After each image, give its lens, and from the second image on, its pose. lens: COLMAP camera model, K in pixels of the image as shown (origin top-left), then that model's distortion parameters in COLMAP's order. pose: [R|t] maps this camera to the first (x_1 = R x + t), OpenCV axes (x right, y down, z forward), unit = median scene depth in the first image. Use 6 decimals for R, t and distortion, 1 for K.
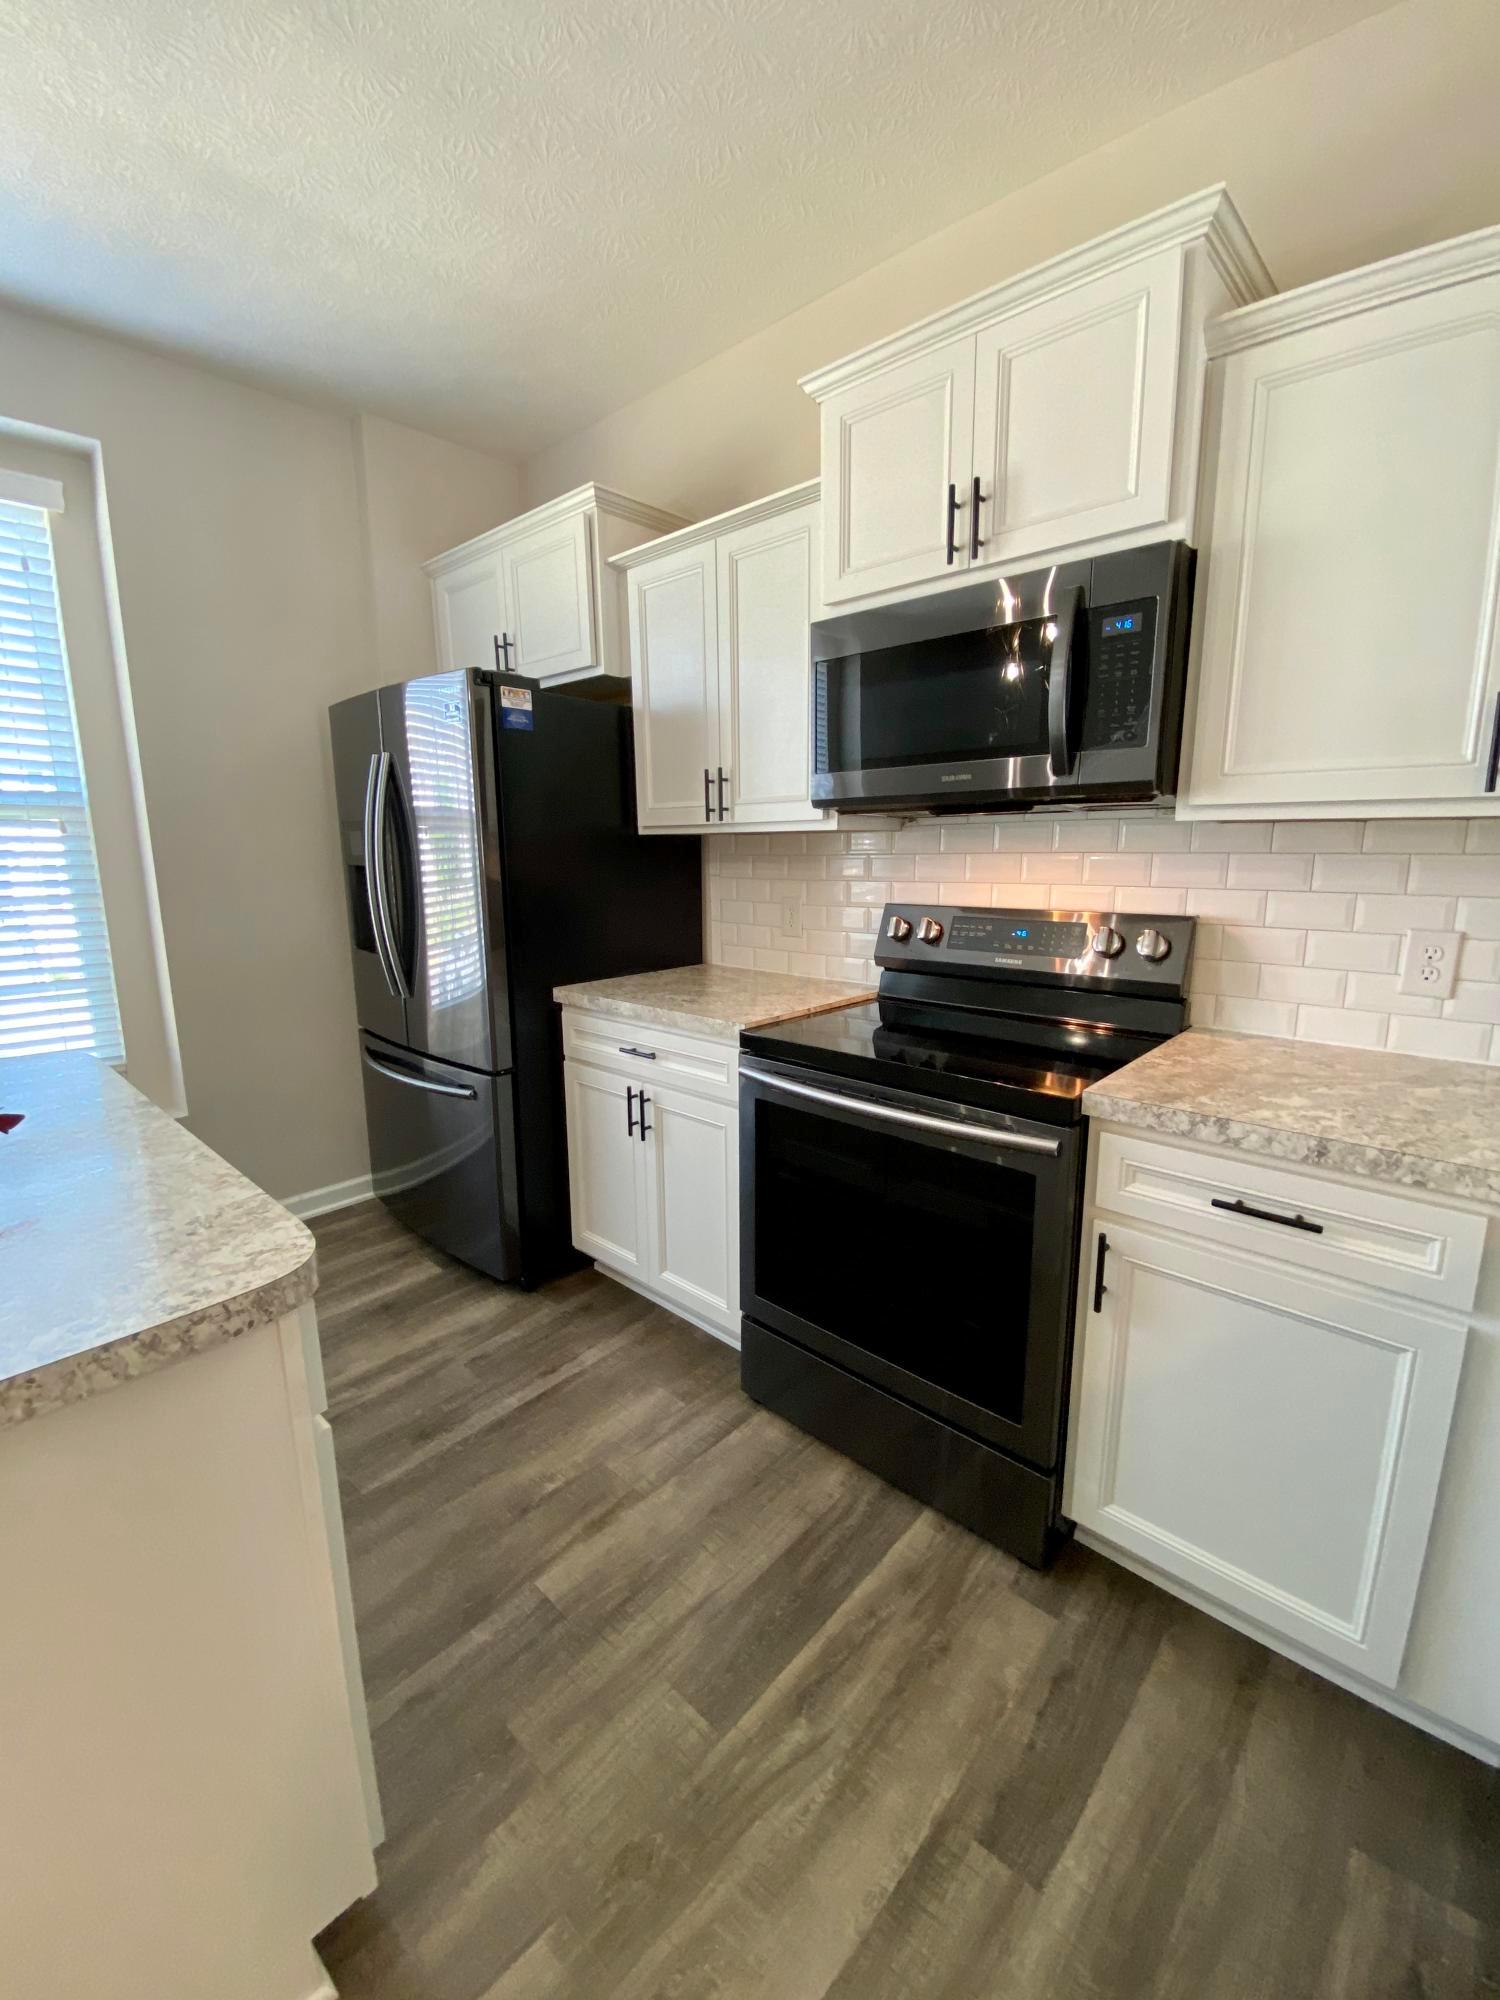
lens RADIAL K [[808.8, 0, 754.7], [0, 808.8, 1000.5], [0, 0, 1]] dist [0.013100, -0.016673]
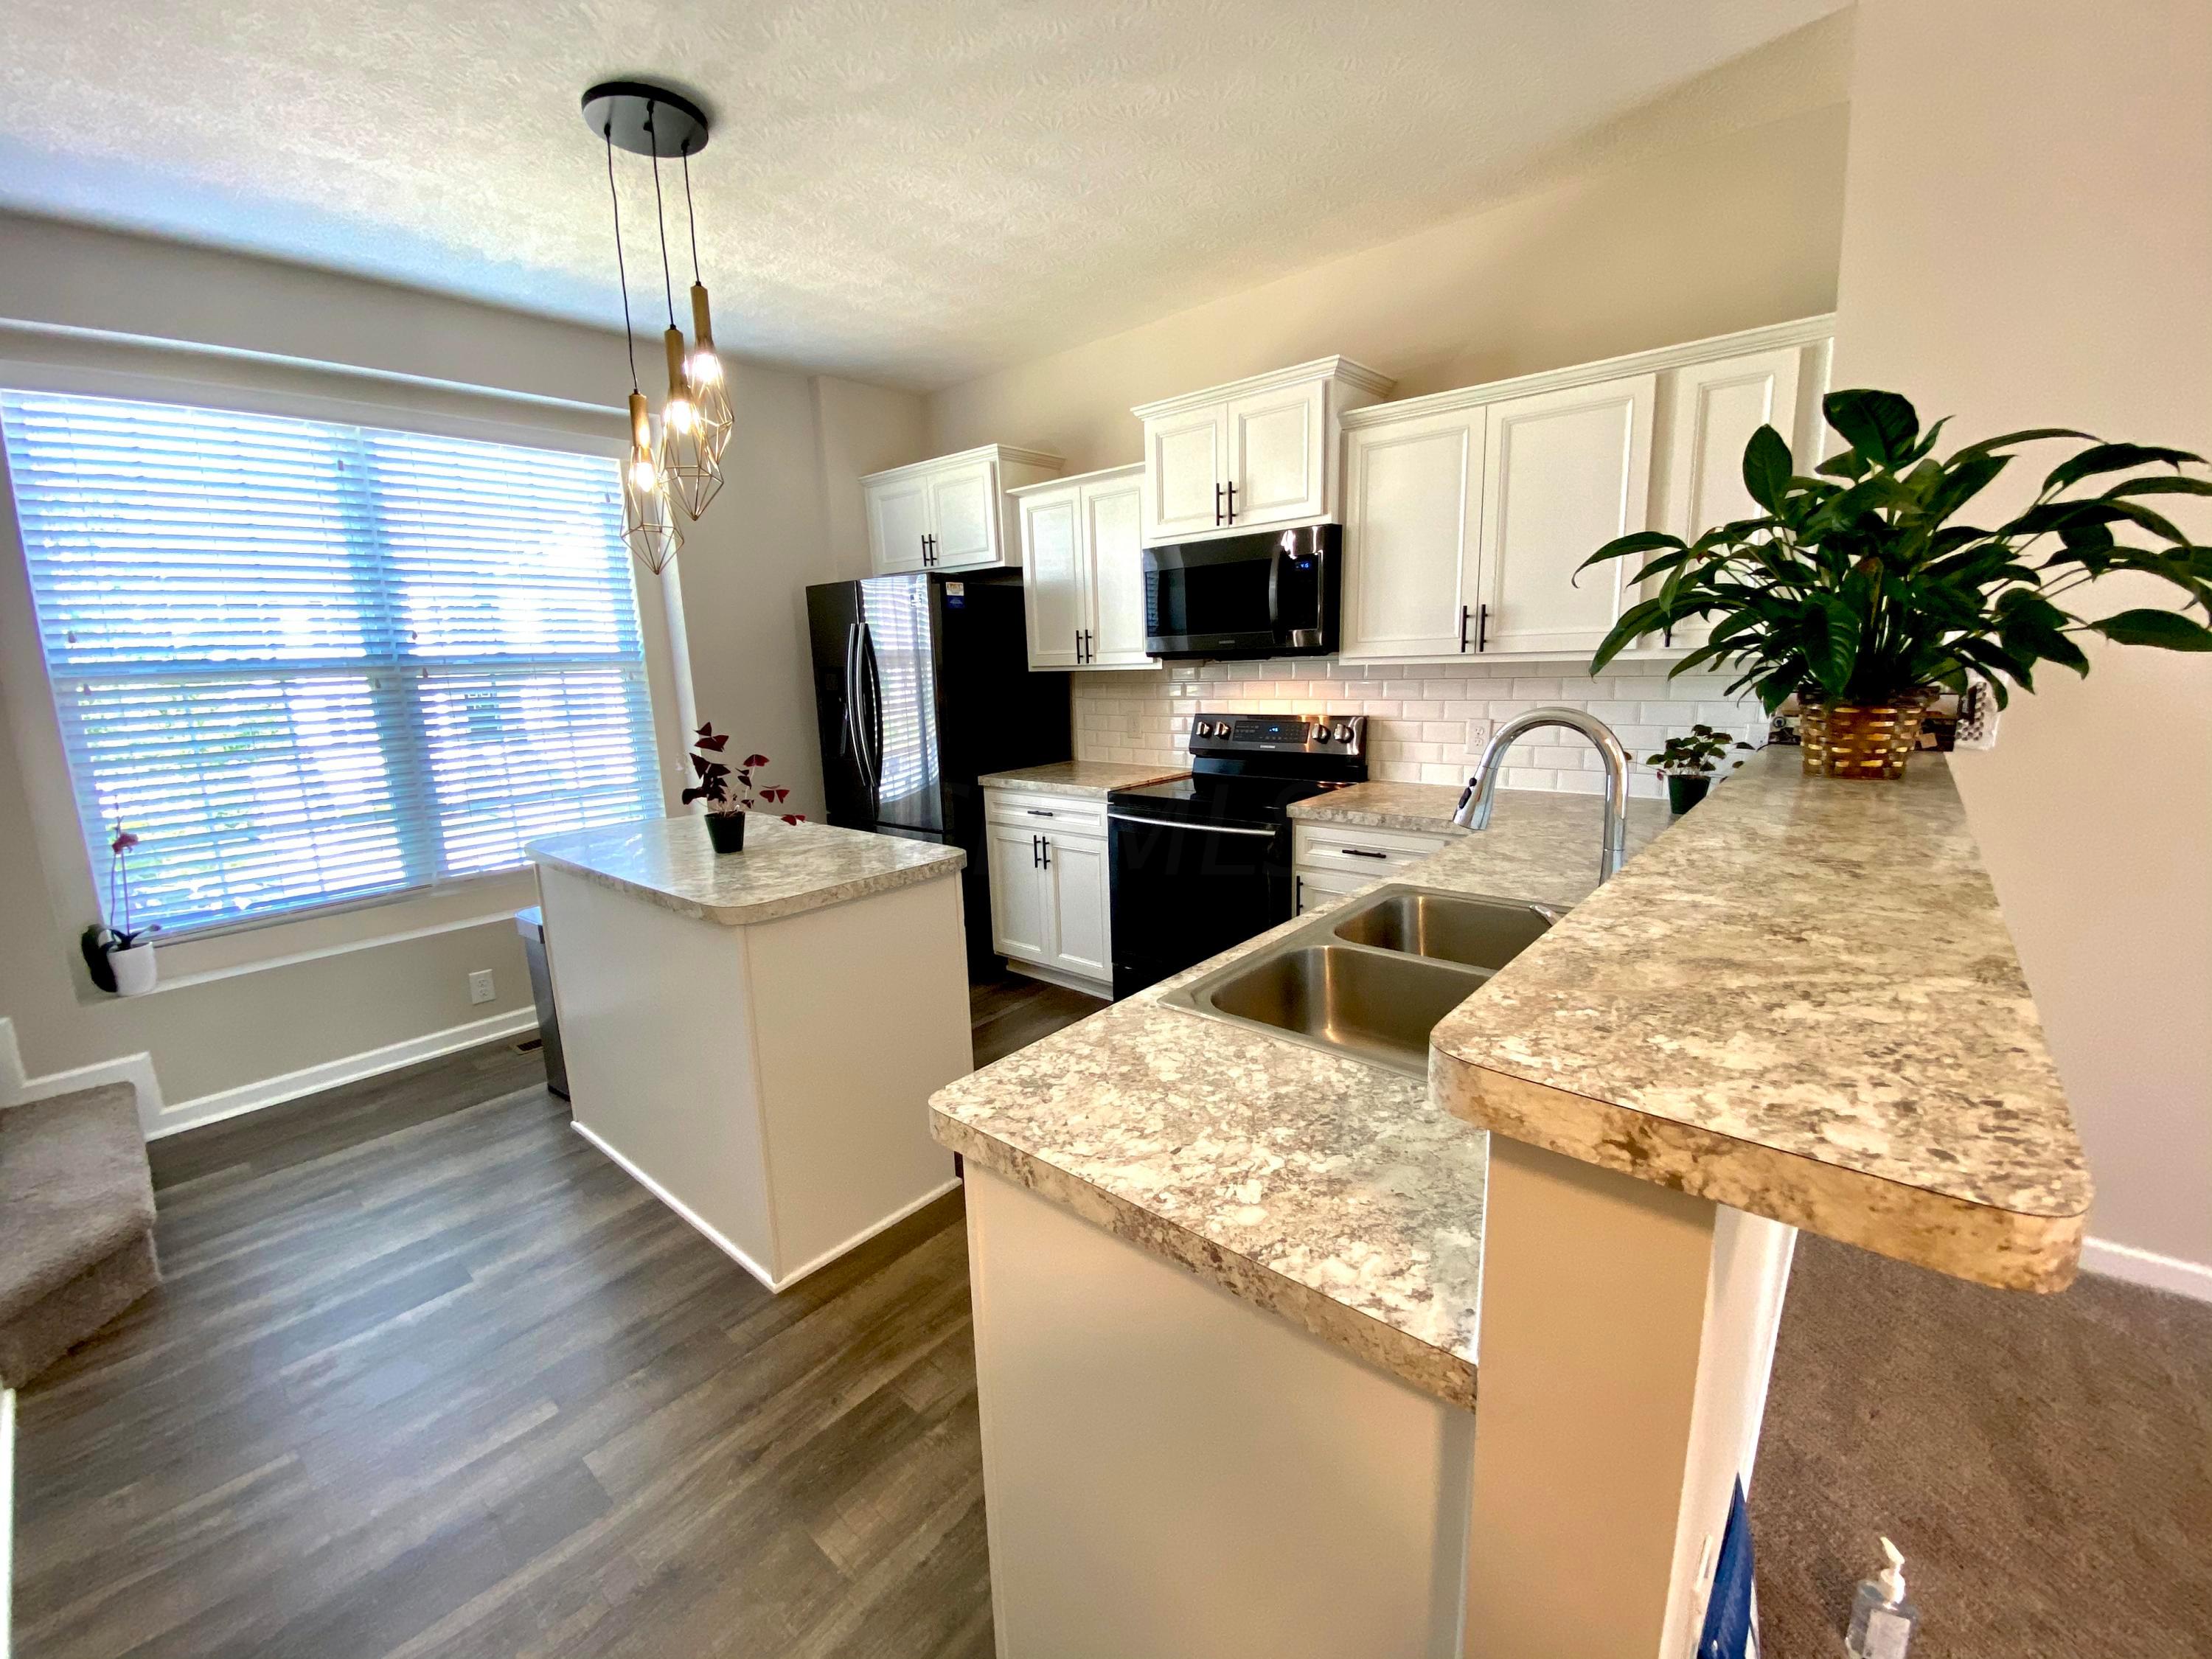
lens RADIAL K [[894.6, 0, 1106.0], [0, 894.6, 829.5], [0, 0, 1]] dist [0.013100, -0.016673]
pose [[0.999353, -0.031542, 0.017282, -0.048595], [0.031459, 0.999492, 0.005028, 0.091548], [-0.017432, -0.004481, 0.999838, -0.743376]]
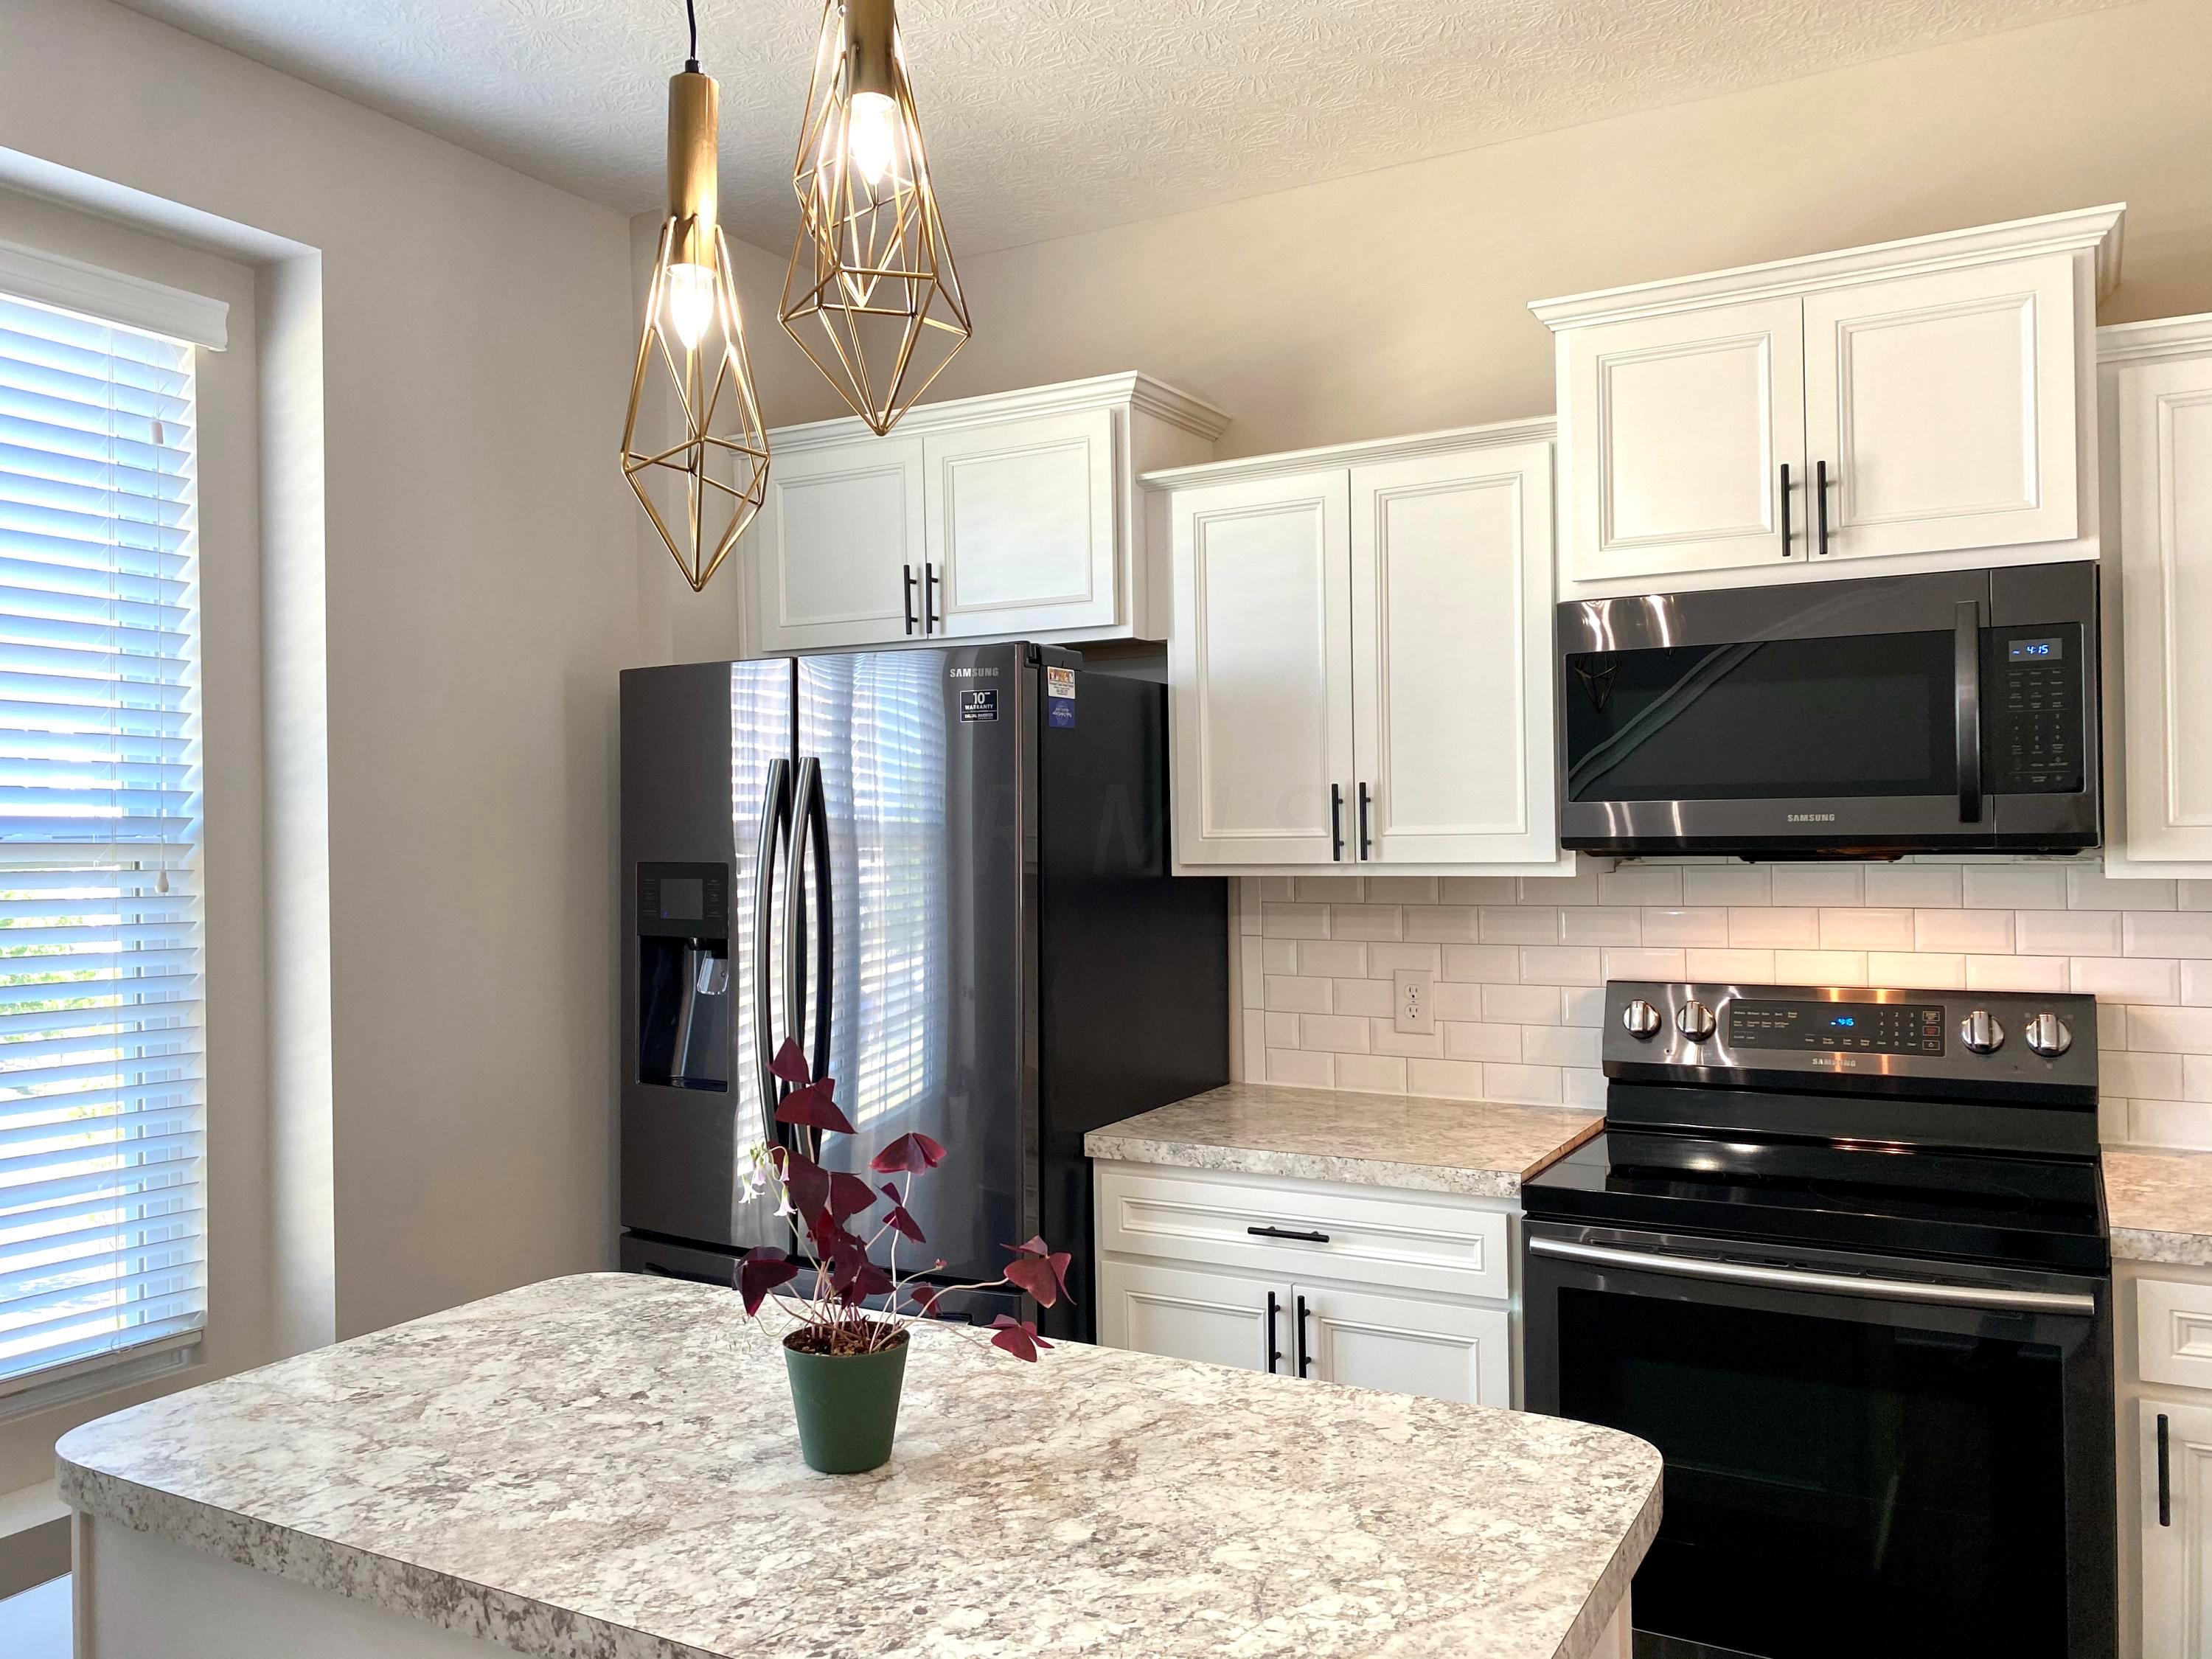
lens RADIAL K [[1684.8, 0, 1097.3], [0, 1684.8, 793.8], [0, 0, 1]] dist [0.064973, -0.105514]
pose [[0.977564, -0.005582, 0.210564, -0.563858], [0.049668, 0.977569, -0.204673, -0.006706], [-0.204698, 0.210539, 0.955914, -0.289558]]
